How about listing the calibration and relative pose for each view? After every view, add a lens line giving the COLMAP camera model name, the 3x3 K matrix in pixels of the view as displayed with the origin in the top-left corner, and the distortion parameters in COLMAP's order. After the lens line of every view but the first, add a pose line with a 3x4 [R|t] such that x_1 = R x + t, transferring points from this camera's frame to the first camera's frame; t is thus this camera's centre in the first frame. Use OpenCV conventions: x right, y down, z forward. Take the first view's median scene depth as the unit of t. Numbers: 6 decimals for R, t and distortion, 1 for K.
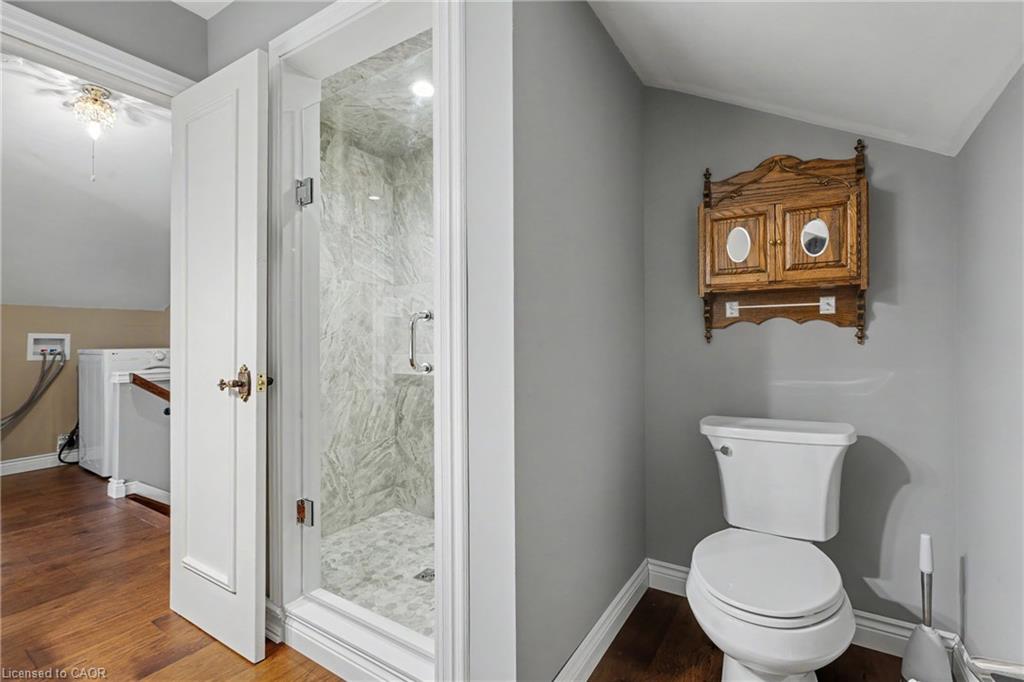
lens RADIAL K [[462.0, 0, 513.4], [0, 462.0, 341.7], [0, 0, 1]] dist [-0.004843, -0.000292]
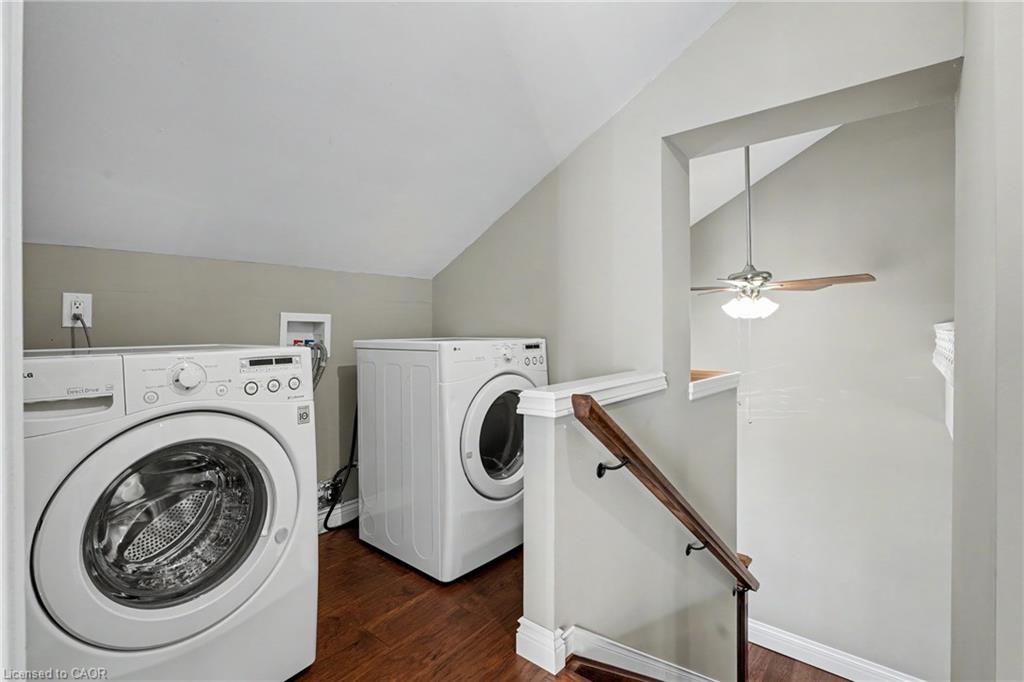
lens RADIAL K [[462.0, 0, 511.0], [0, 462.0, 333.3], [0, 0, 1]] dist [-0.004843, -0.000292]
pose [[0.994115, 0.003532, -0.108275, -0.700604], [-0.003068, 0.999985, 0.004448, 0.005281], [0.108289, -0.004090, 0.994111, 0.446746]]
